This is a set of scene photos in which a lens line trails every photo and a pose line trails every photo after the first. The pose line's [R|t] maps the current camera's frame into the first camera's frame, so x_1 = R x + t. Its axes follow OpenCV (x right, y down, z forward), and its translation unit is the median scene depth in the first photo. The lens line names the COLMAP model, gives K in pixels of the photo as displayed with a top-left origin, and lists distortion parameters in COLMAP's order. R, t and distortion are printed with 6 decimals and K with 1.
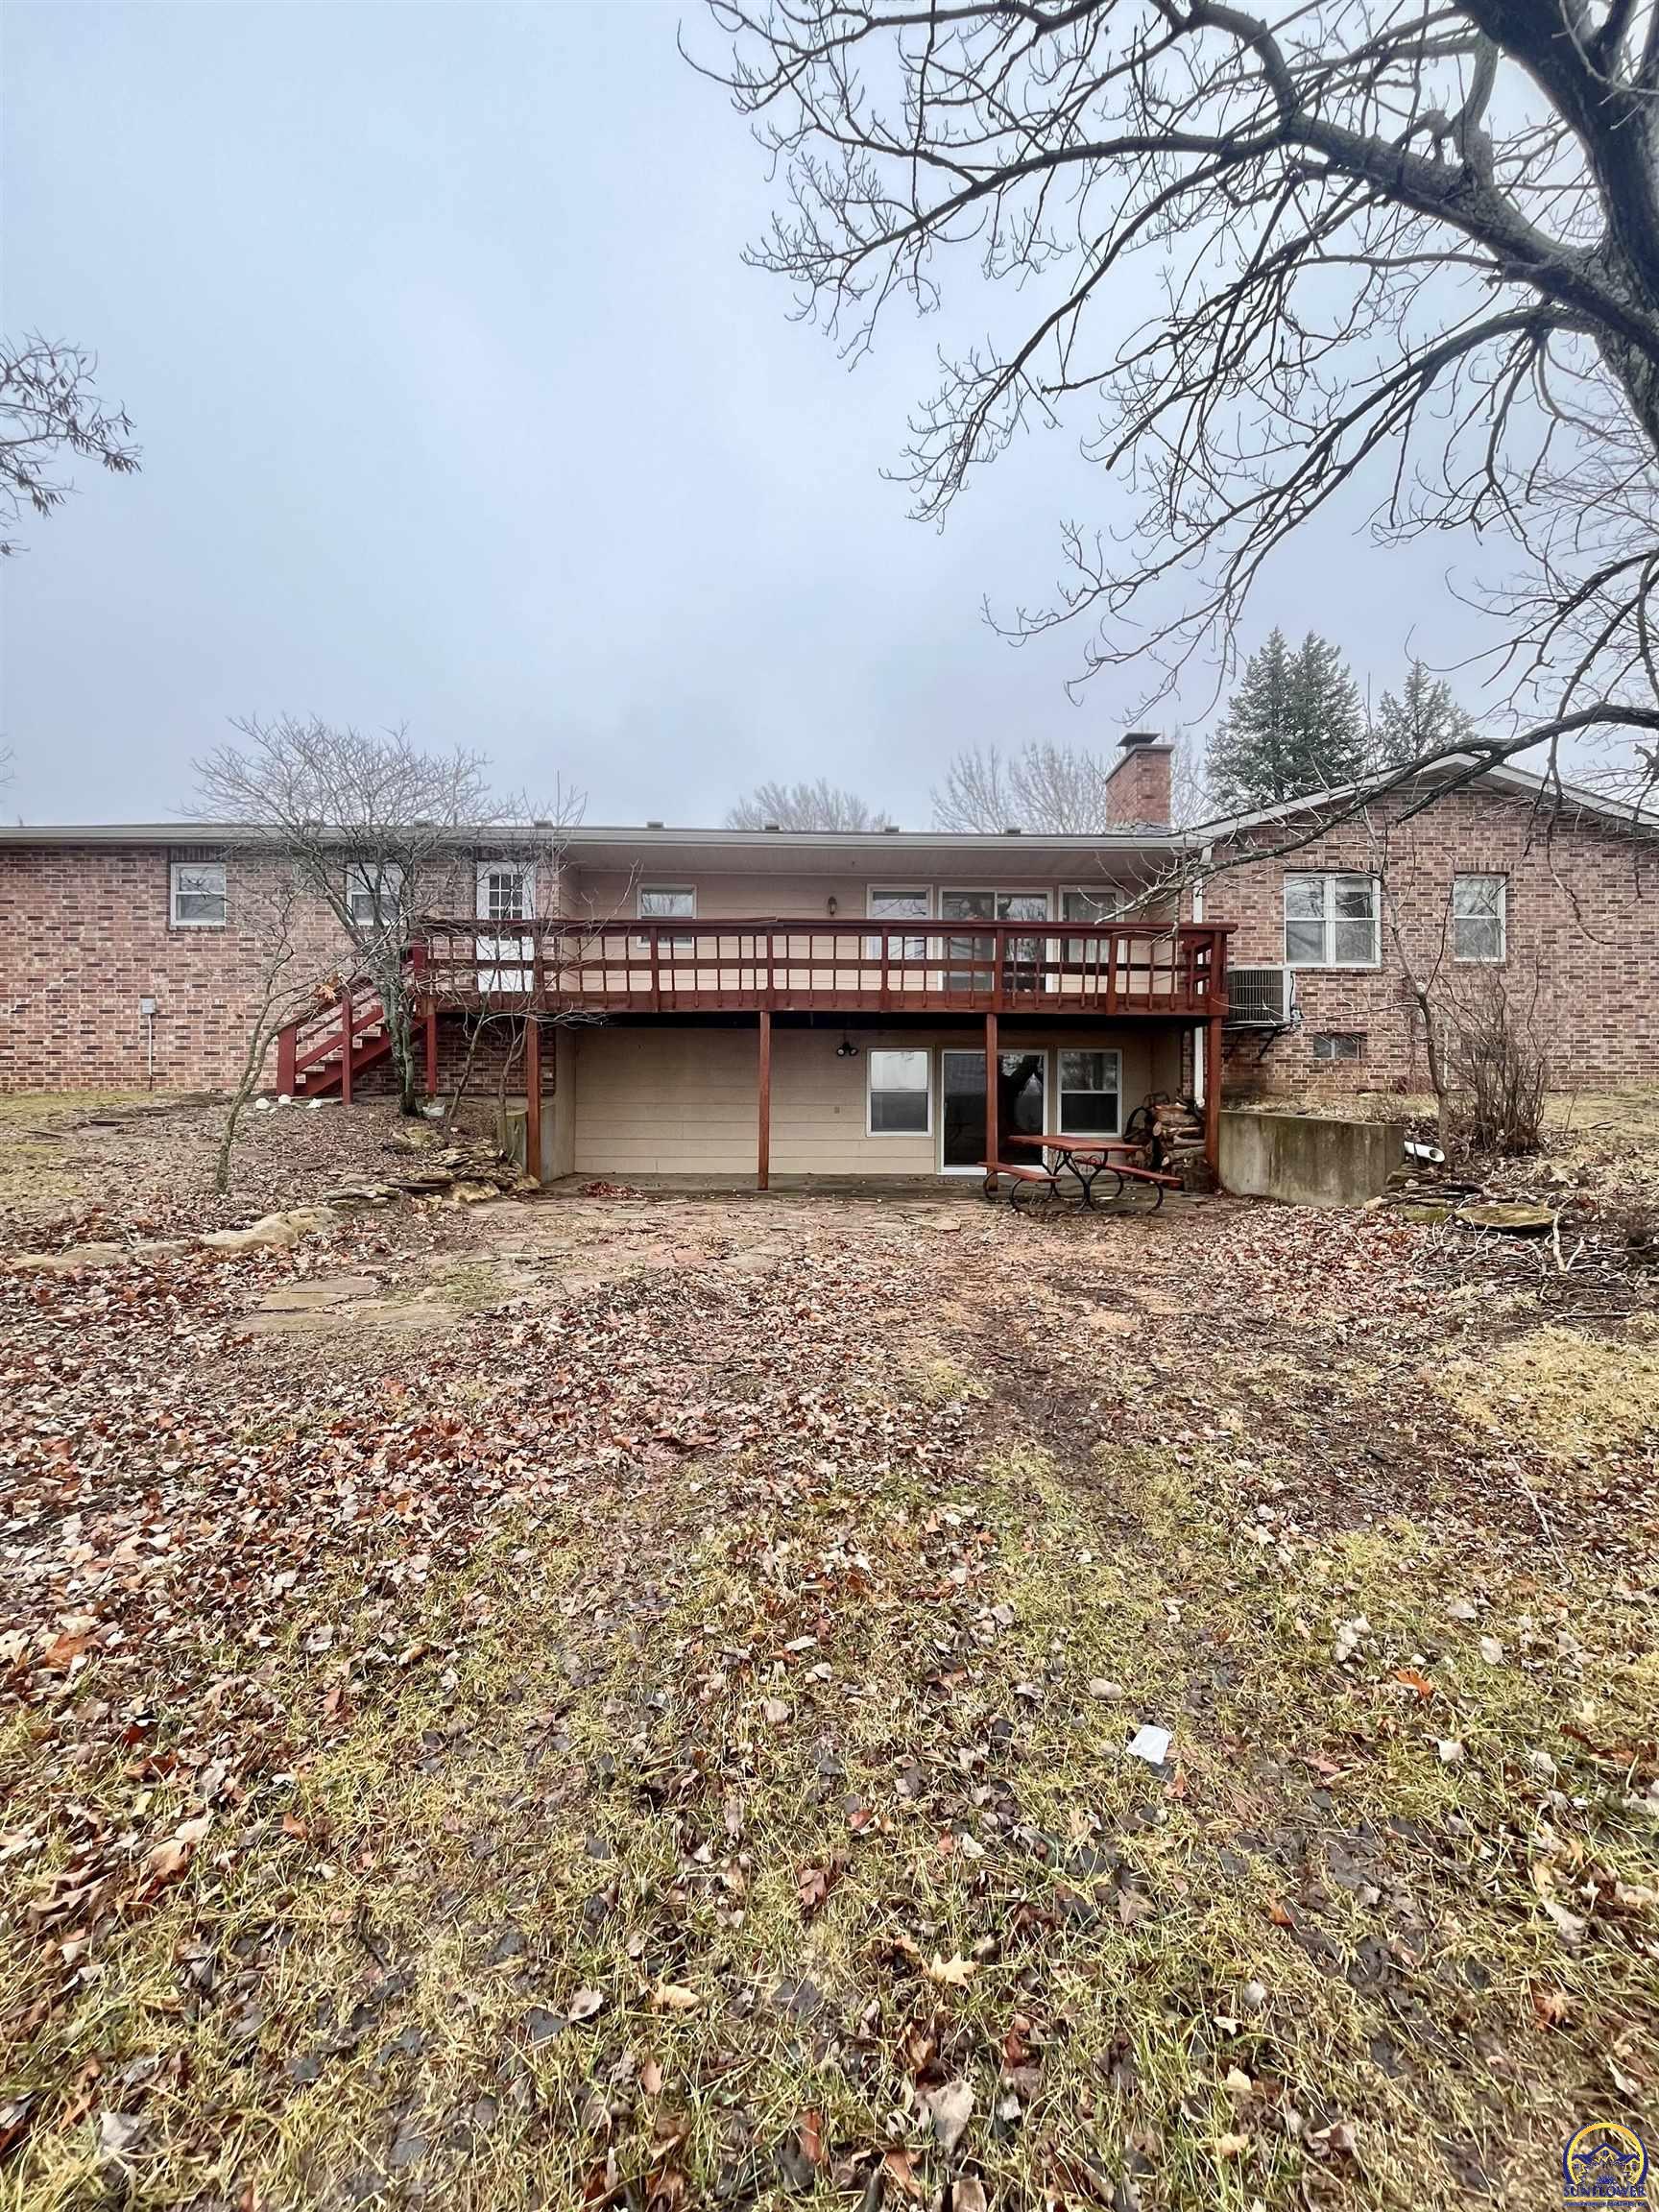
lens RADIAL K [[894.9, 0, 833.3], [0, 894.9, 1106.7], [0, 0, 1]] dist [-0.002154, -0.000768]
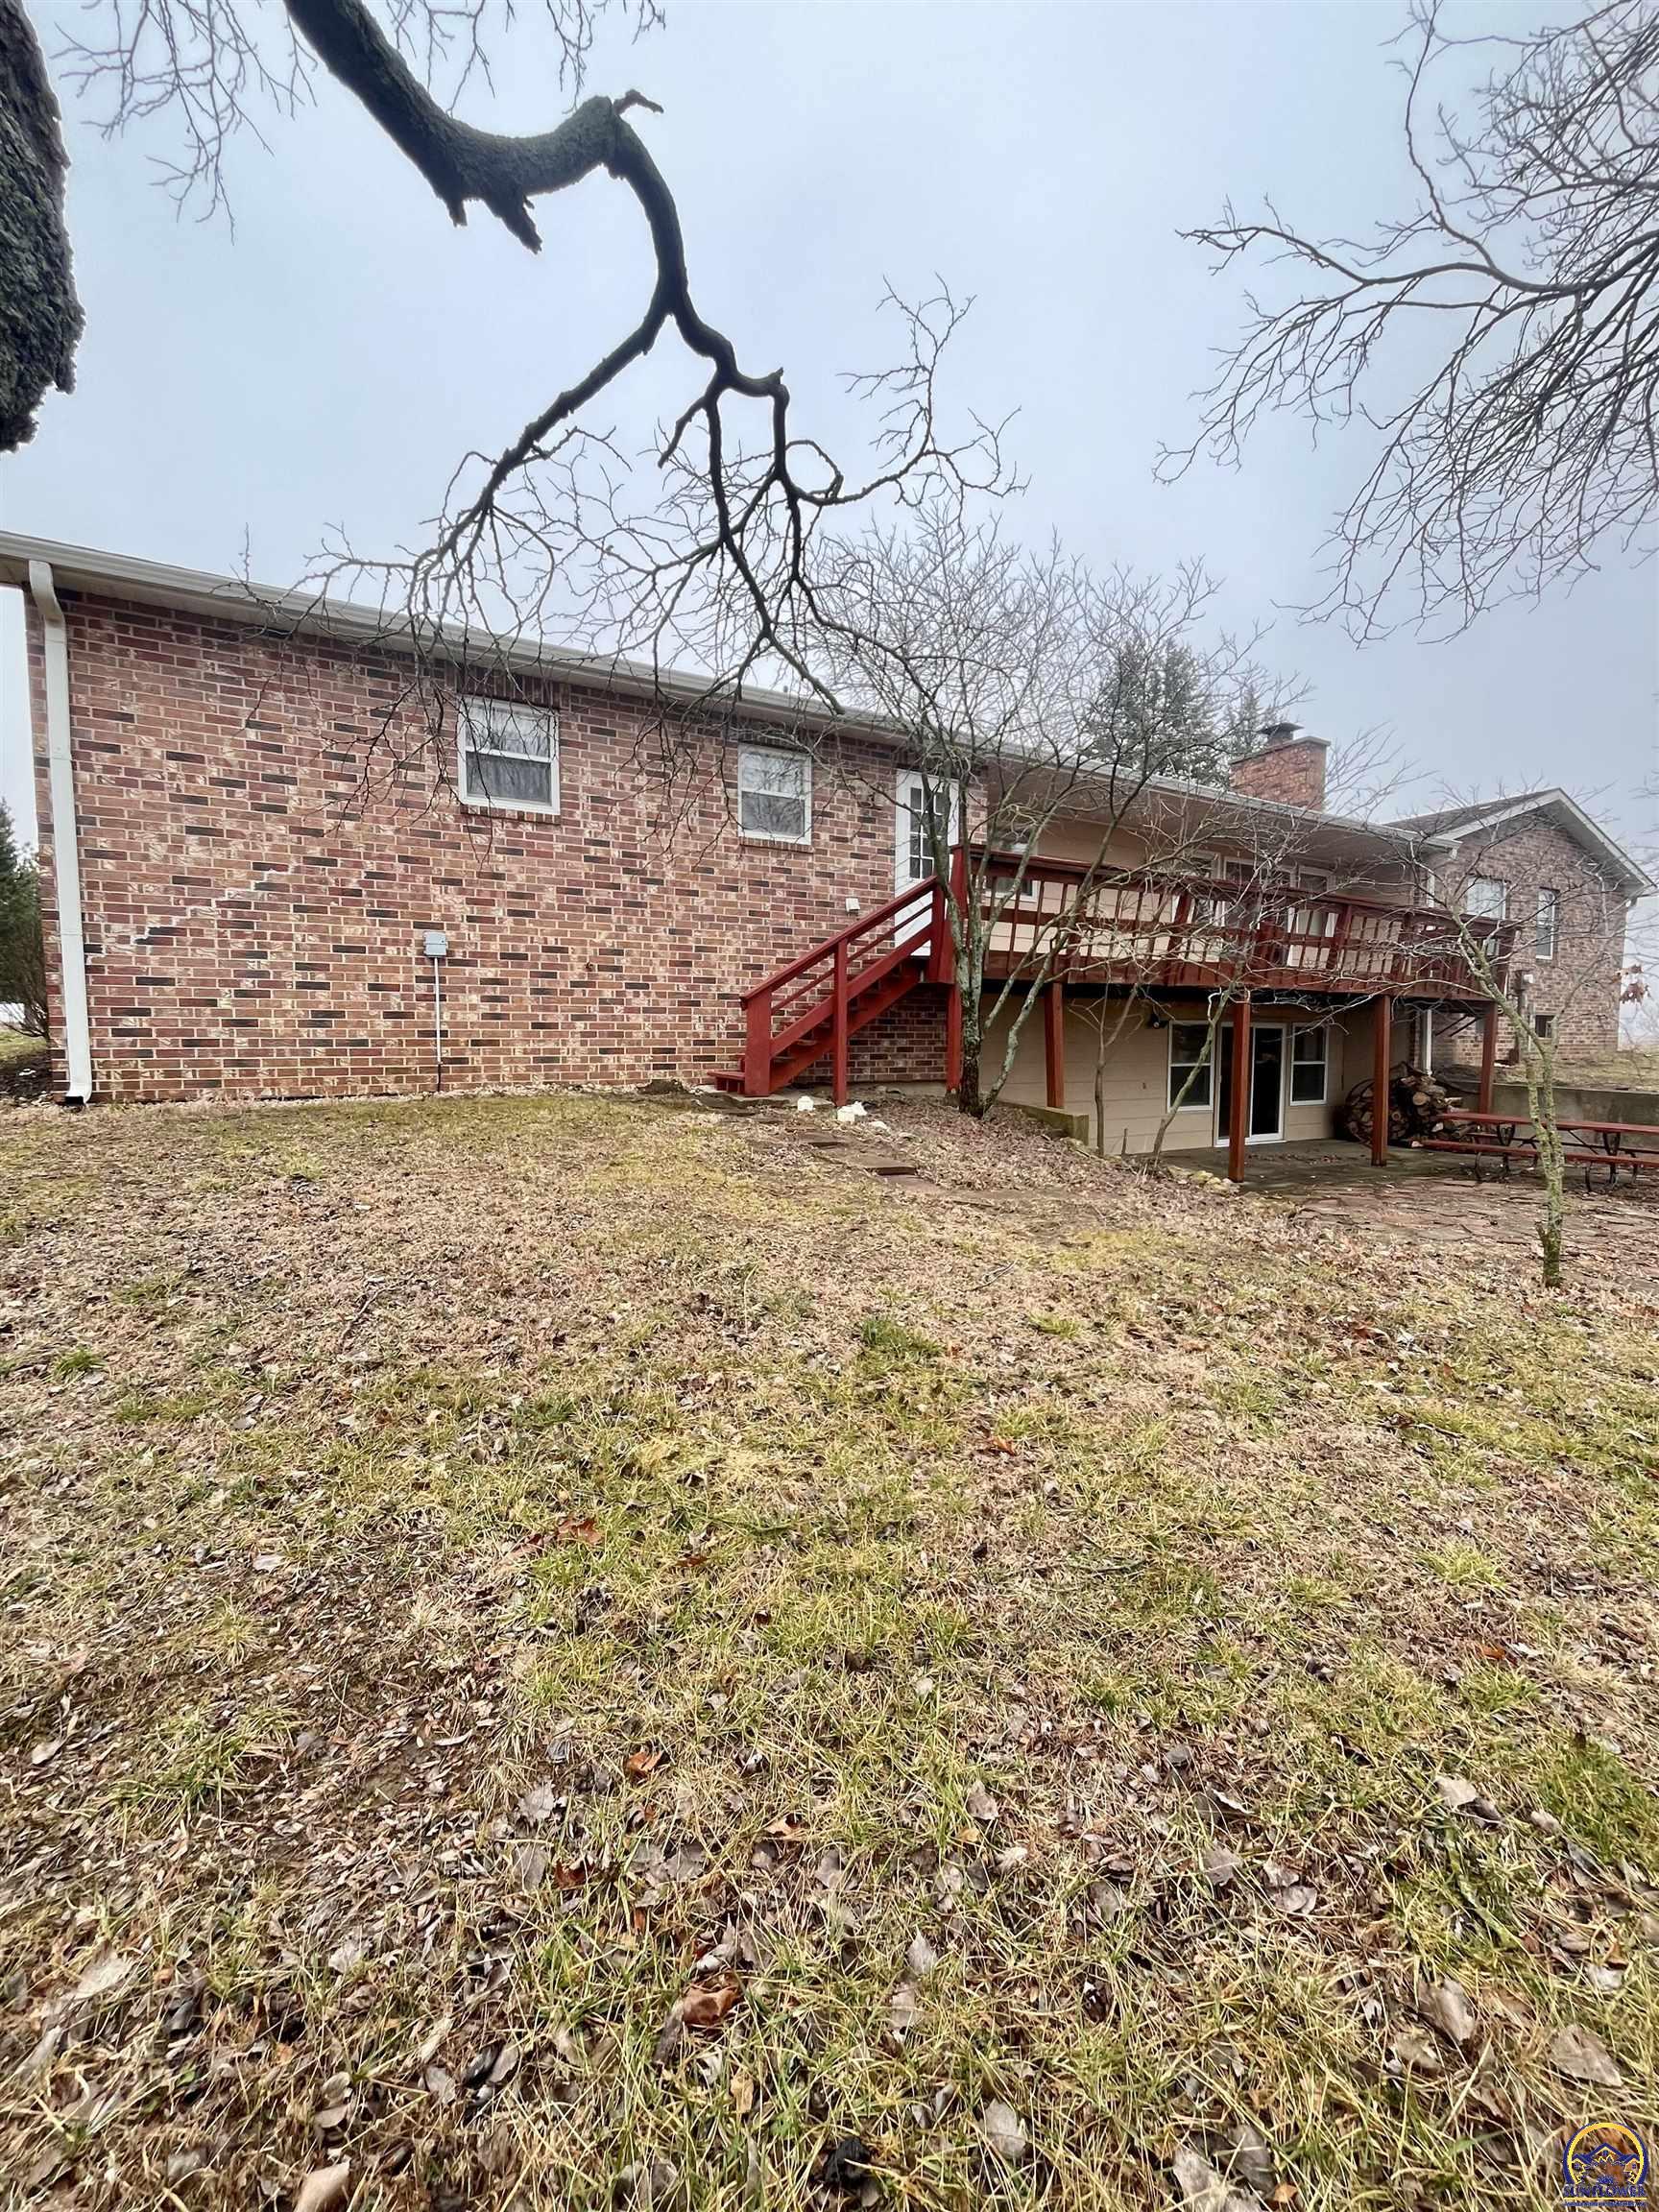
lens RADIAL K [[894.9, 0, 830.0], [0, 894.9, 1101.1], [0, 0, 1]] dist [-0.002154, -0.000768]
pose [[0.881901, -0.033237, 0.470261, -0.814741], [-0.001749, 0.997274, 0.073764, -0.053917], [-0.471431, -0.065875, 0.879439, 0.364725]]
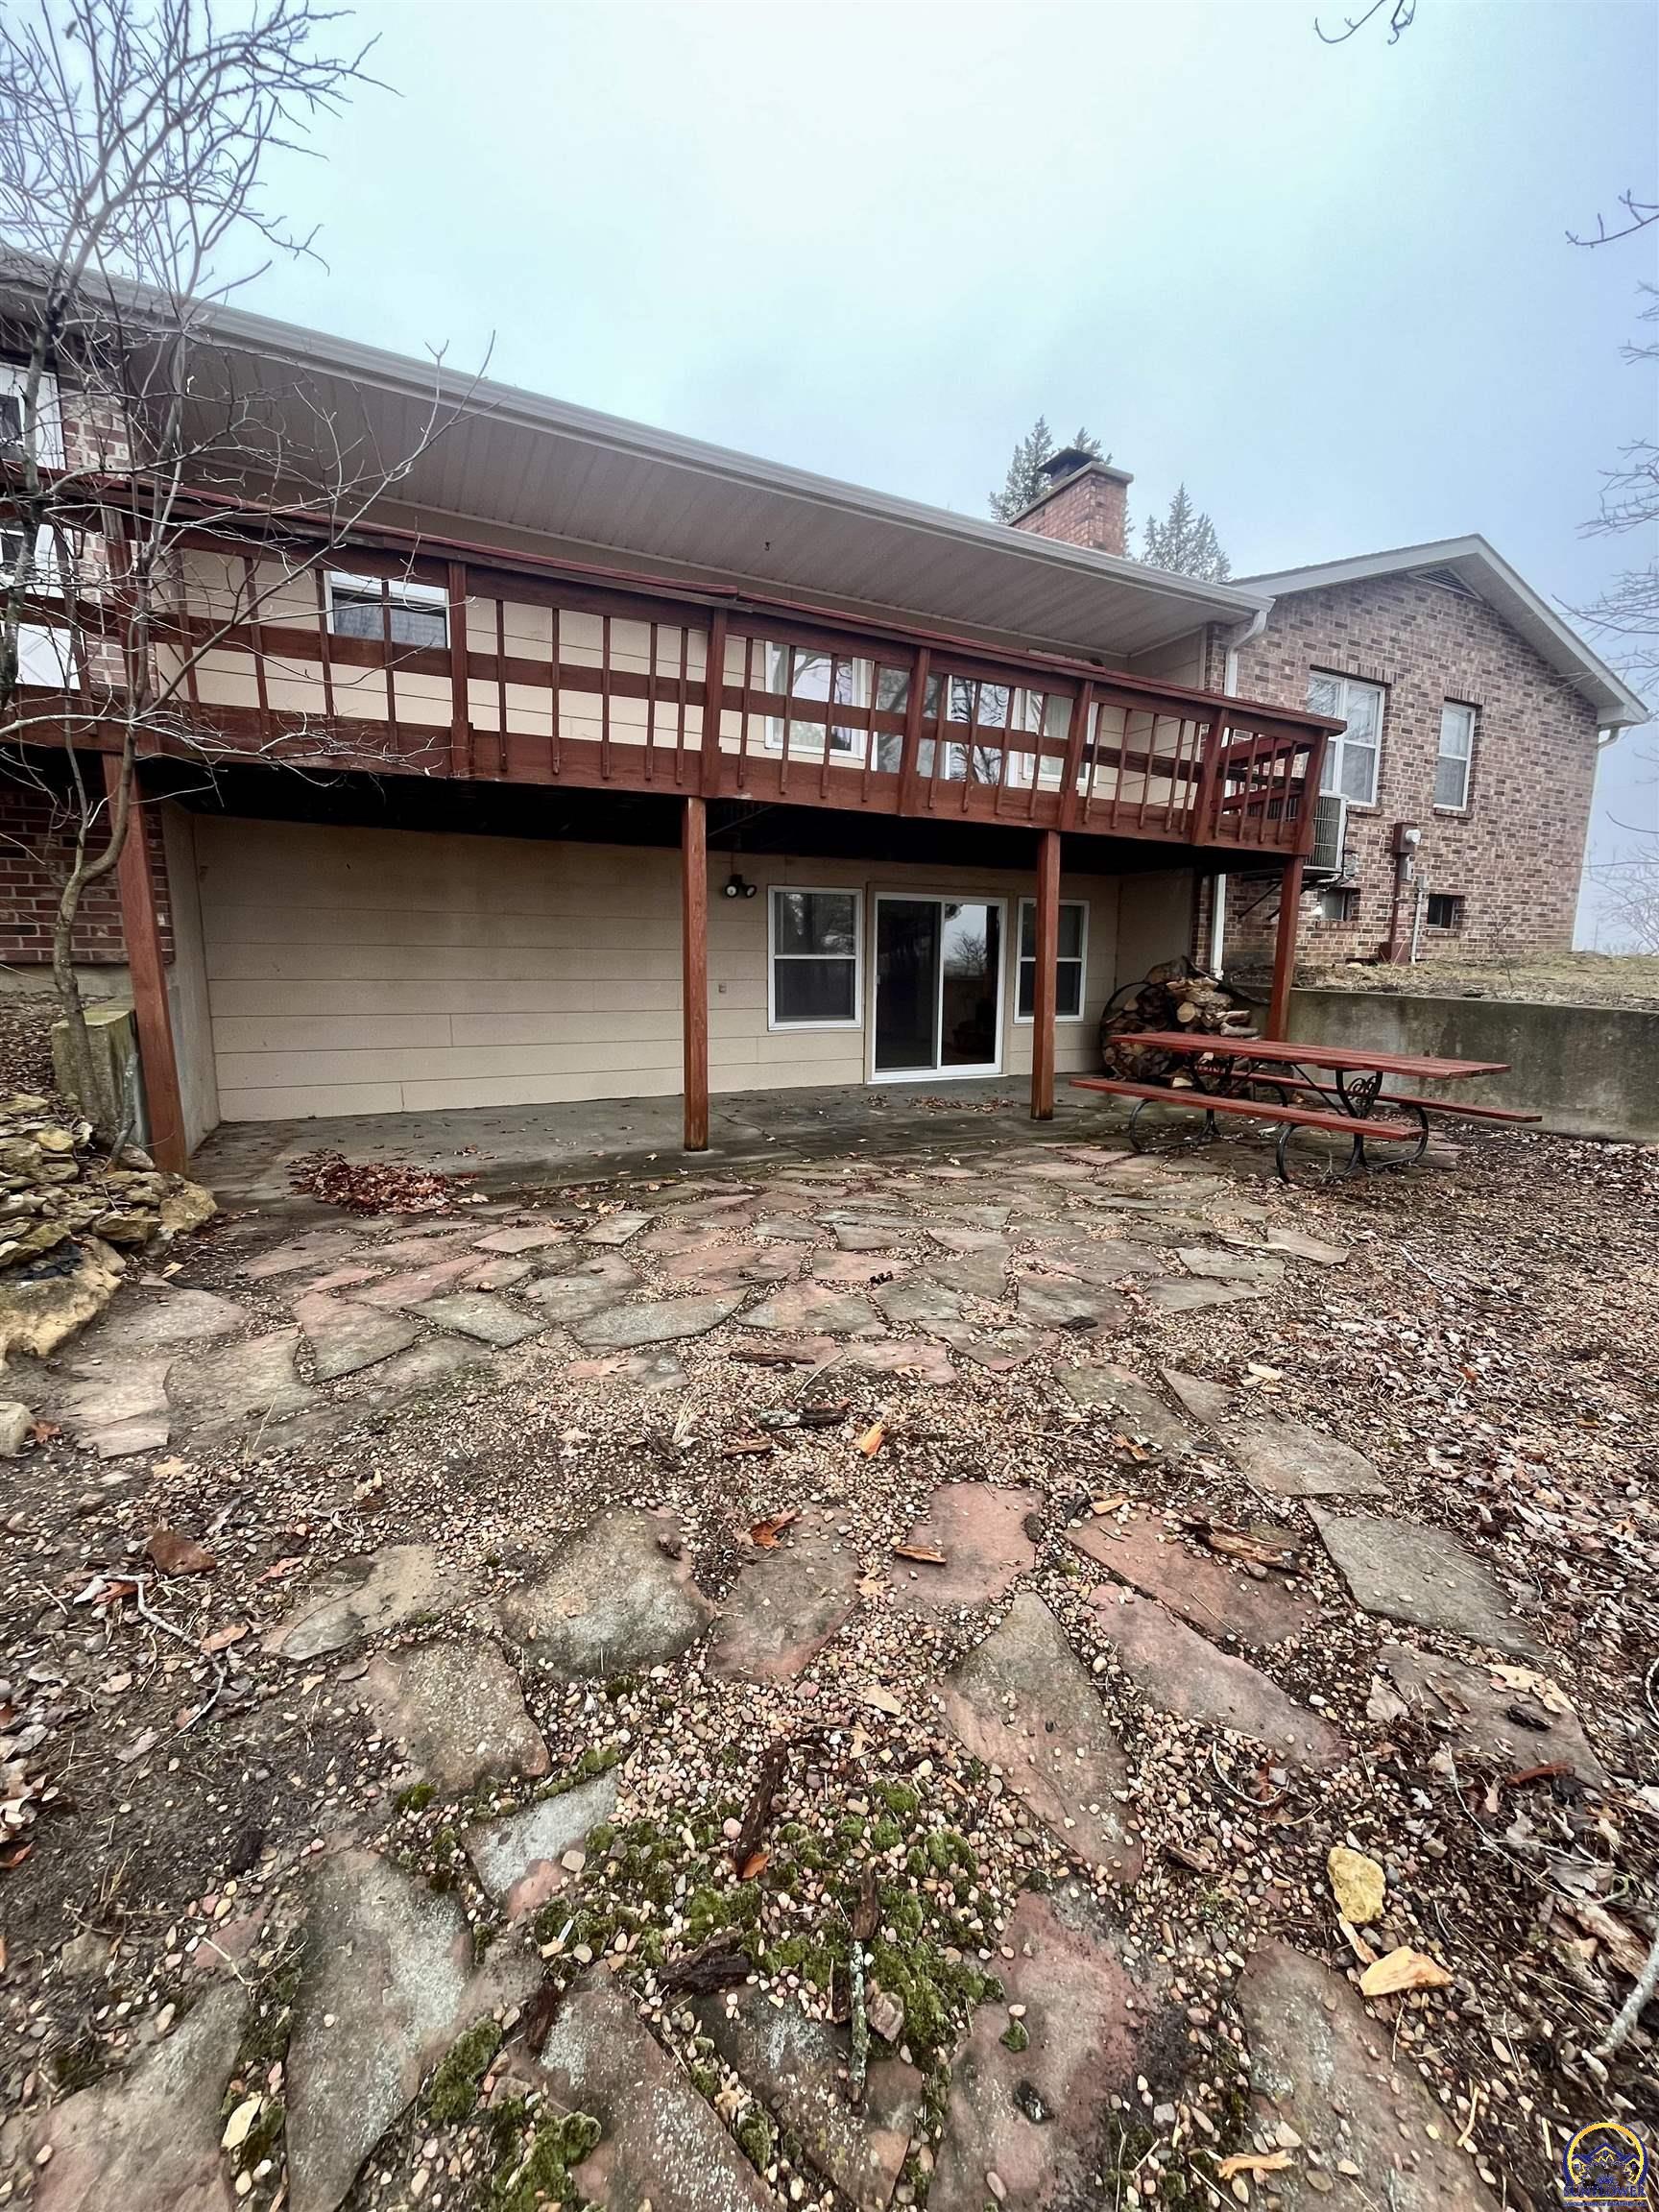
lens RADIAL K [[894.9, 0, 829.4], [0, 894.9, 1098.1], [0, 0, 1]] dist [-0.002154, -0.000768]
pose [[0.908153, -0.058875, 0.414478, -0.206784], [-0.006171, 0.988071, 0.153873, -0.017020], [-0.418593, -0.142298, 0.896957, 0.459259]]
